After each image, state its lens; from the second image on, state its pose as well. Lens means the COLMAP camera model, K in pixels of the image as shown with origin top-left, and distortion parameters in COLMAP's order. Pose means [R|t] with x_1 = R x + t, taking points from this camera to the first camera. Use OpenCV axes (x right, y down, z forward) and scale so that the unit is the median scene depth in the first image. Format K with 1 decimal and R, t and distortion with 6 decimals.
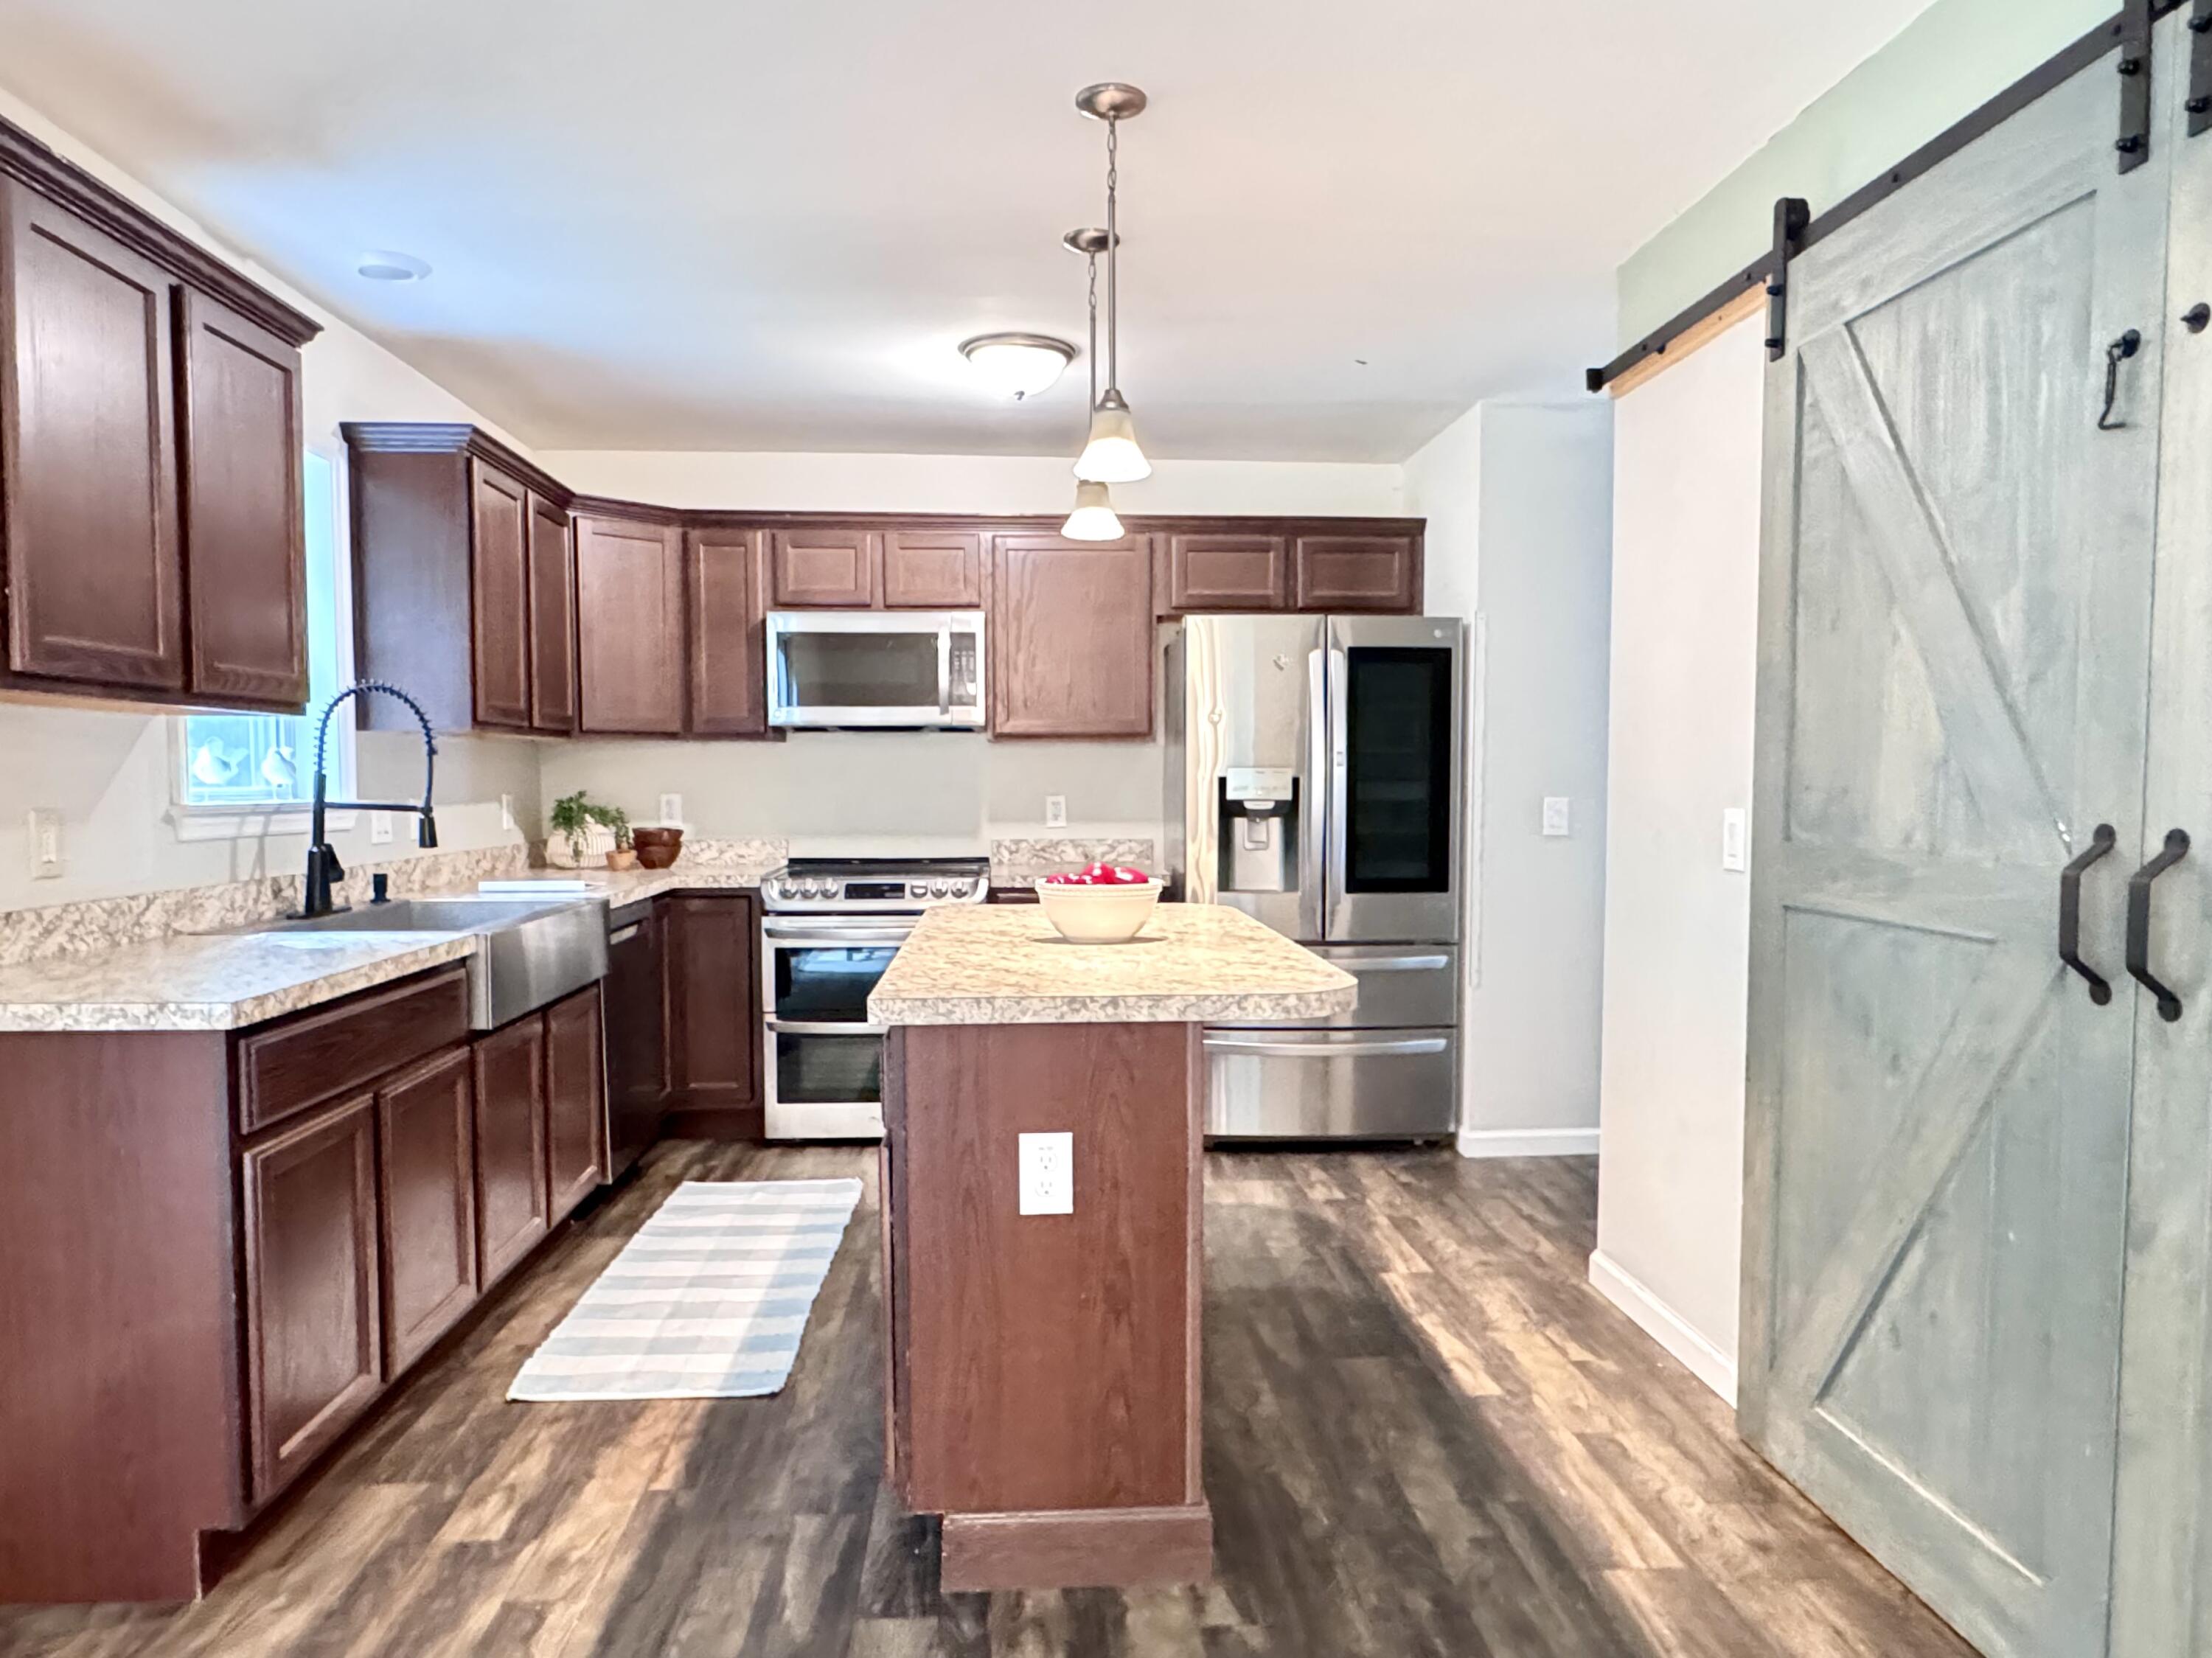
lens RADIAL K [[1442.5, 0, 1106.0], [0, 1442.5, 829.0], [0, 0, 1]] dist [-0.003524, 0.001841]
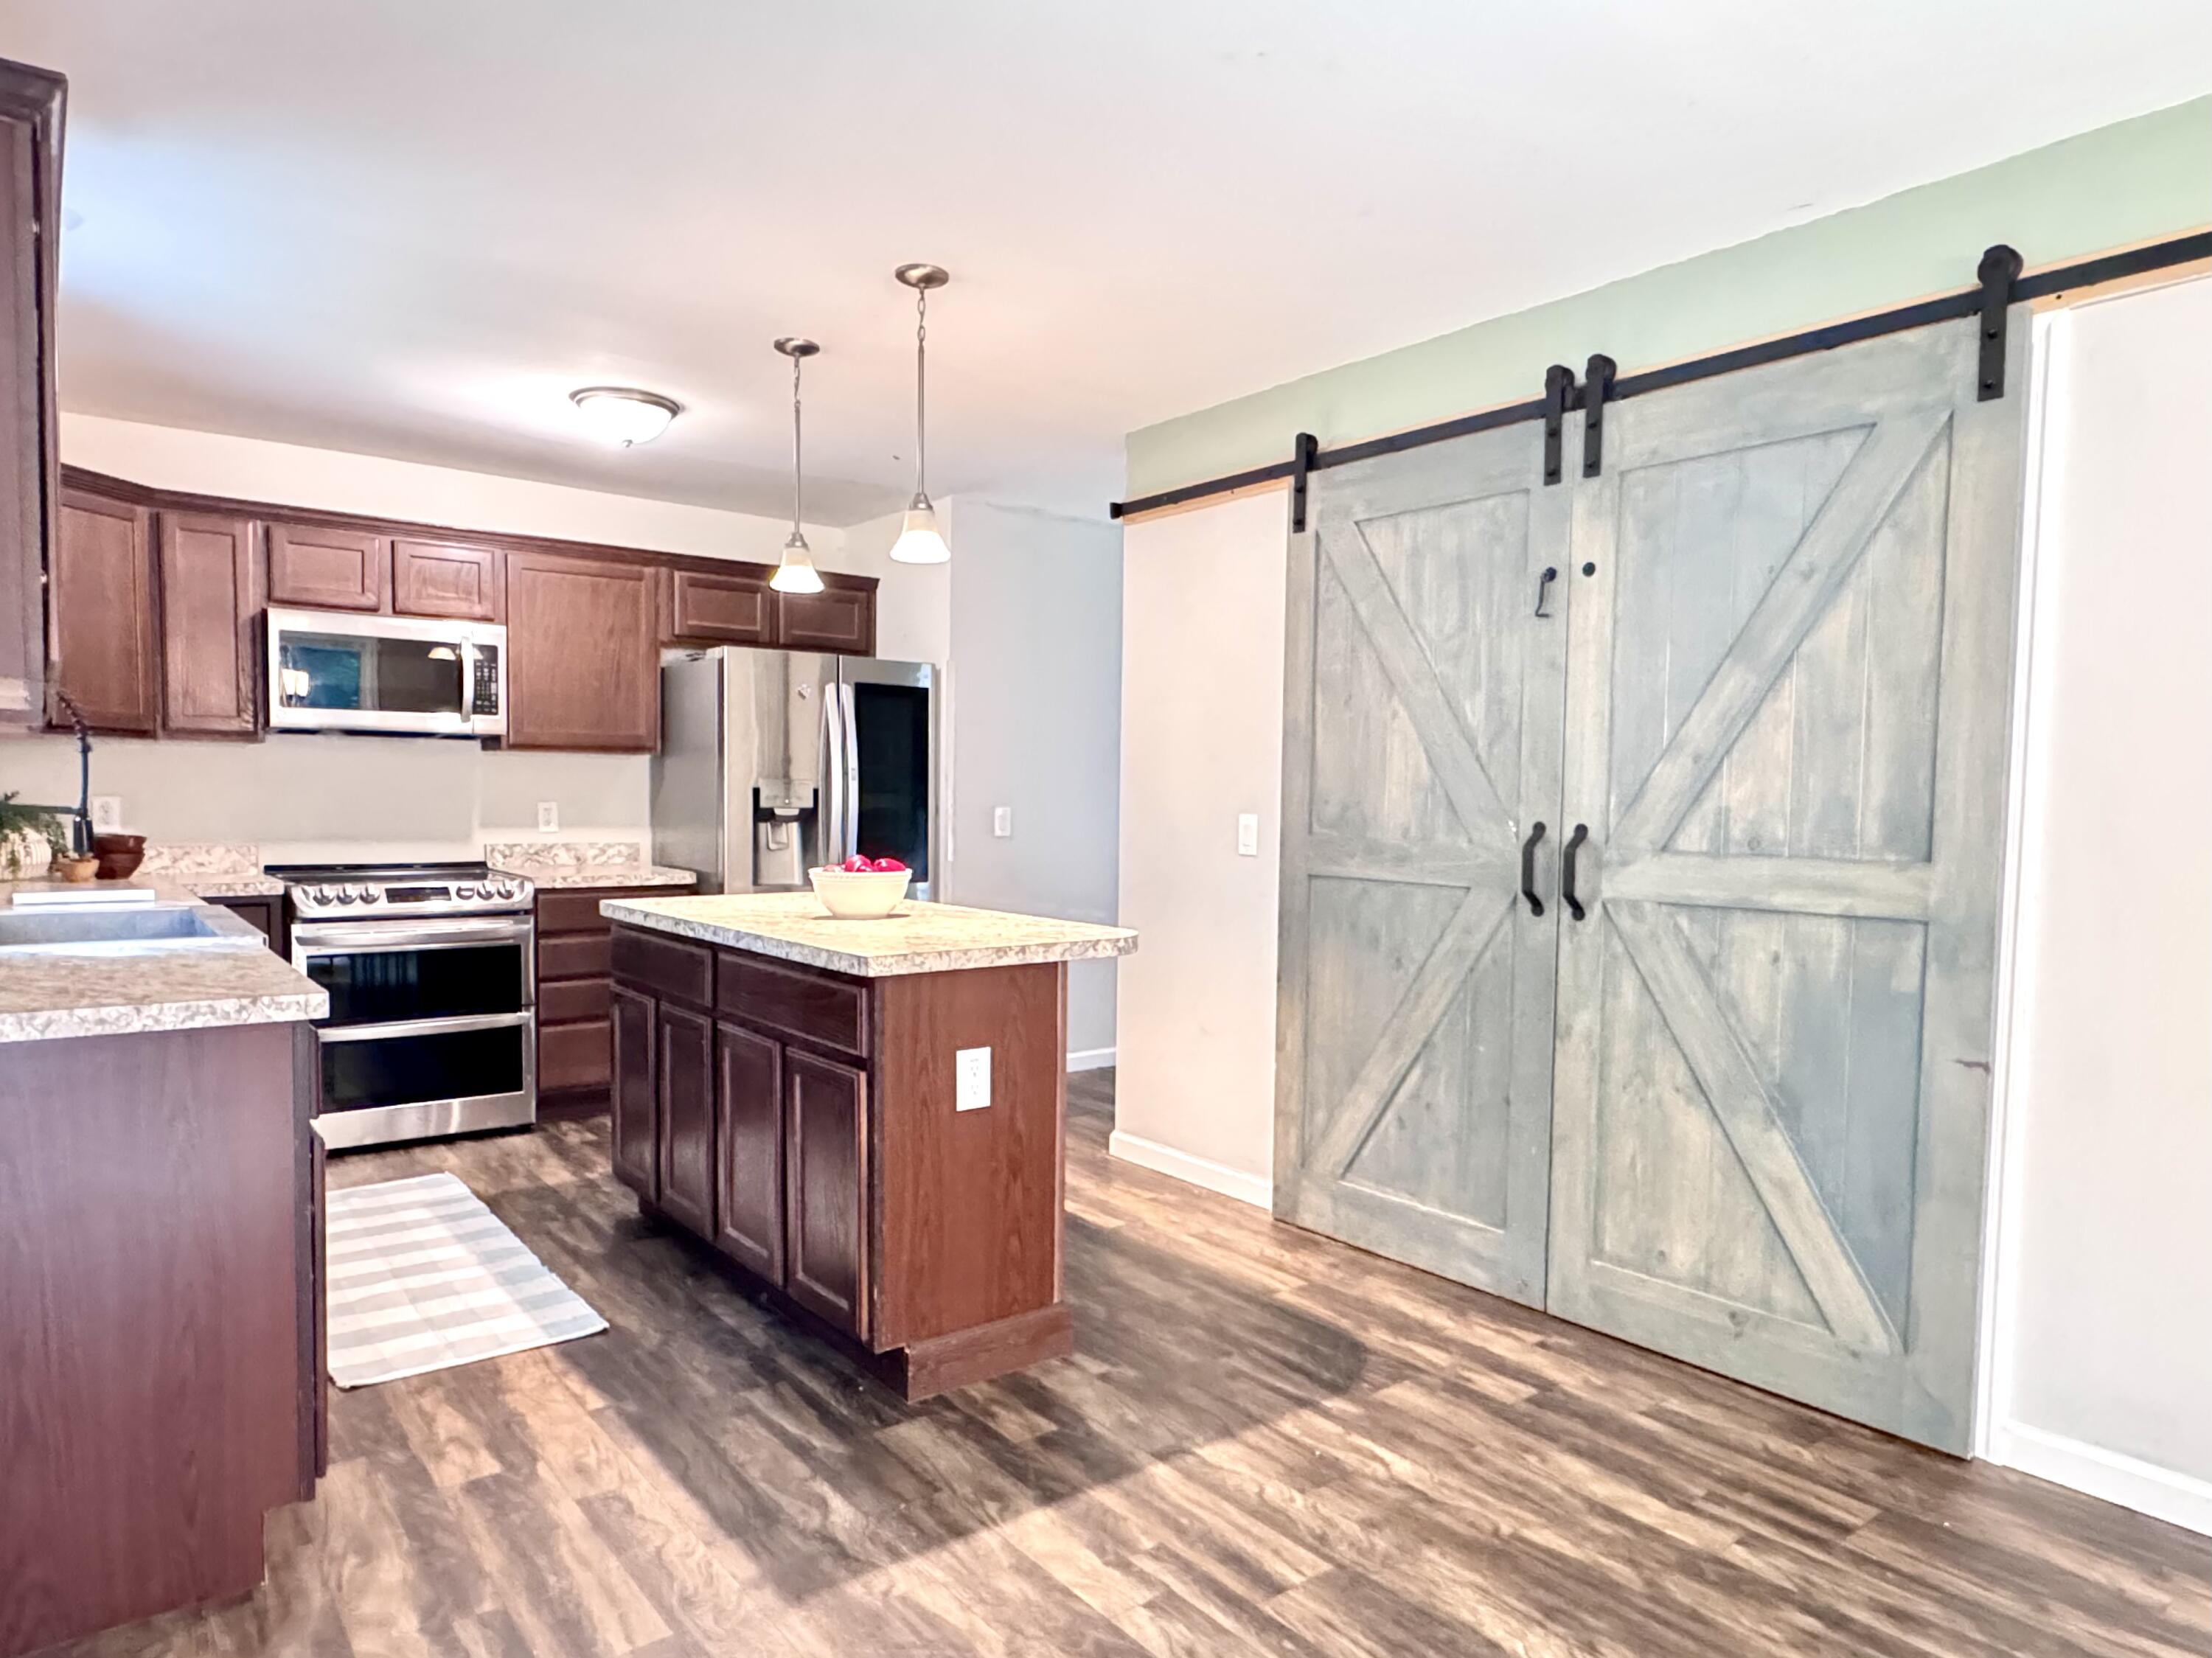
lens RADIAL K [[1349.1, 0, 1106.0], [0, 1349.1, 829.0], [0, 0, 1]] dist [-0.004063, -0.001404]
pose [[0.823408, -0.002252, 0.567445, -0.444947], [0.005958, 0.999971, -0.004677, 0.006035], [-0.567418, 0.007232, 0.823398, -0.083531]]
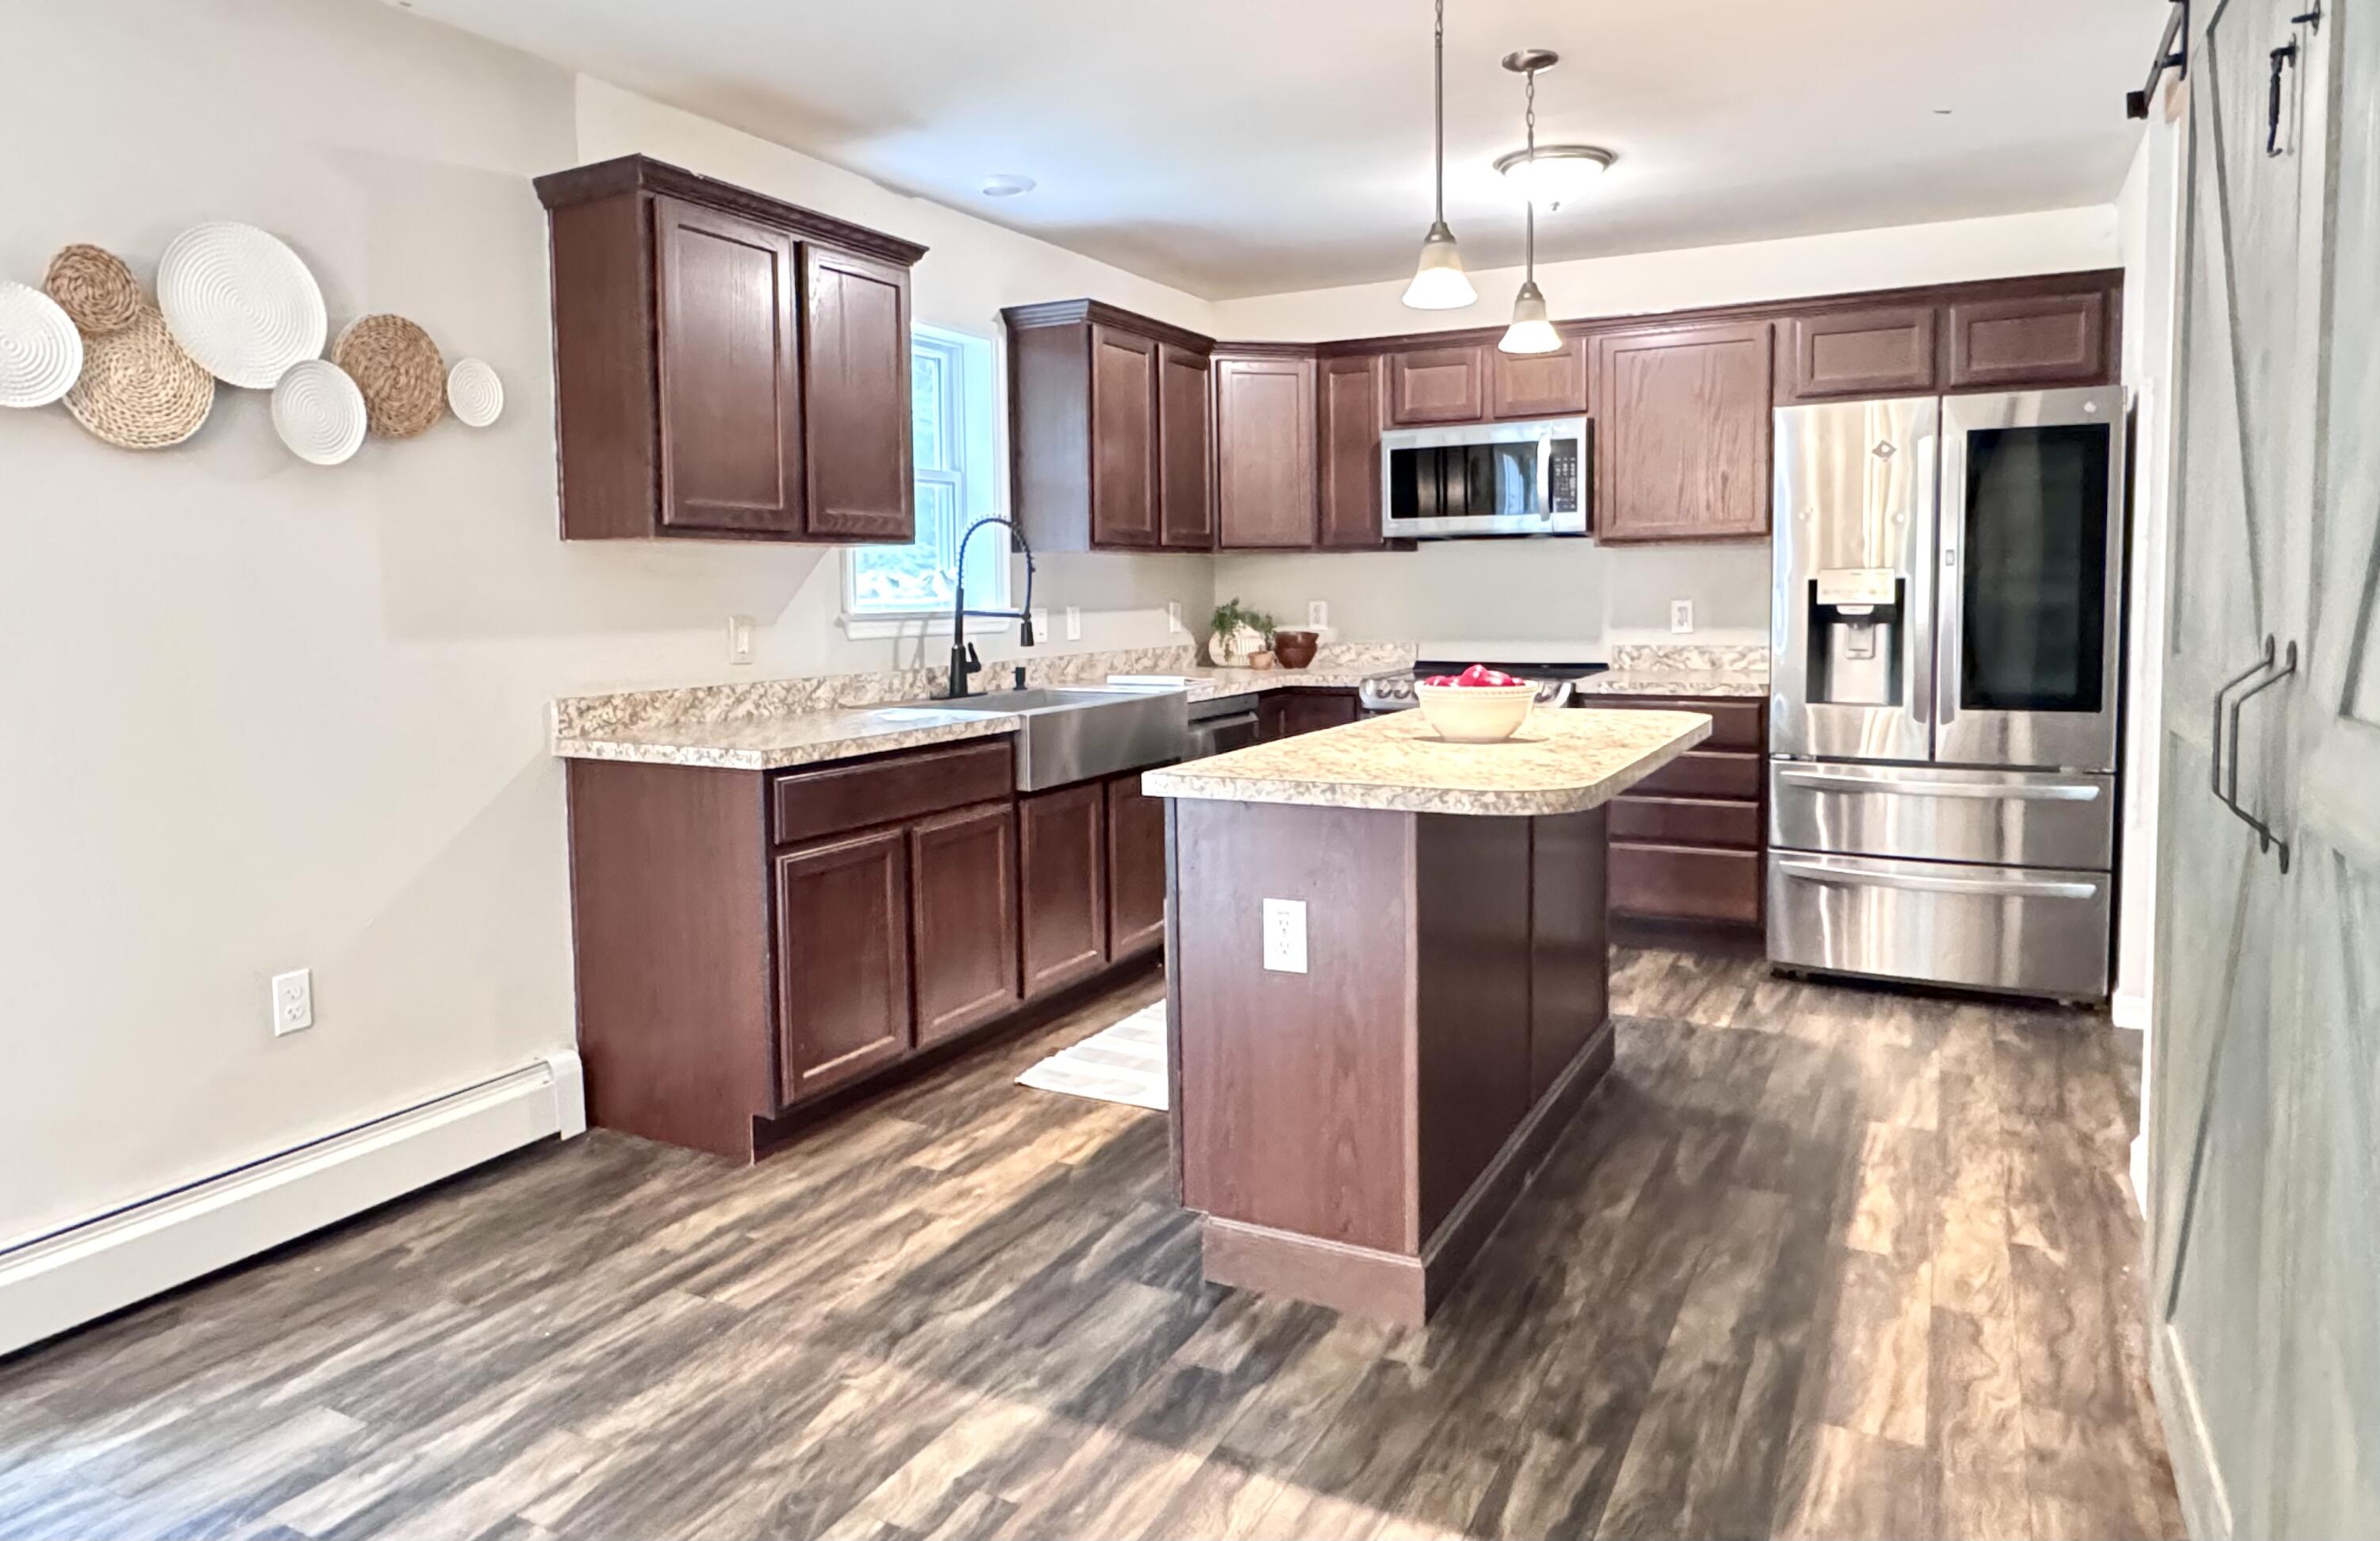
lens RADIAL K [[1474.6, 0, 1192.8], [0, 1474.6, 645.2], [0, 0, 1]] dist [-0.001293, 0.001496]
pose [[0.856560, 0.009798, -0.515954, 0.333455], [-0.005750, 0.999939, 0.009443, -0.001001], [0.516015, -0.005122, 0.856564, -0.024823]]
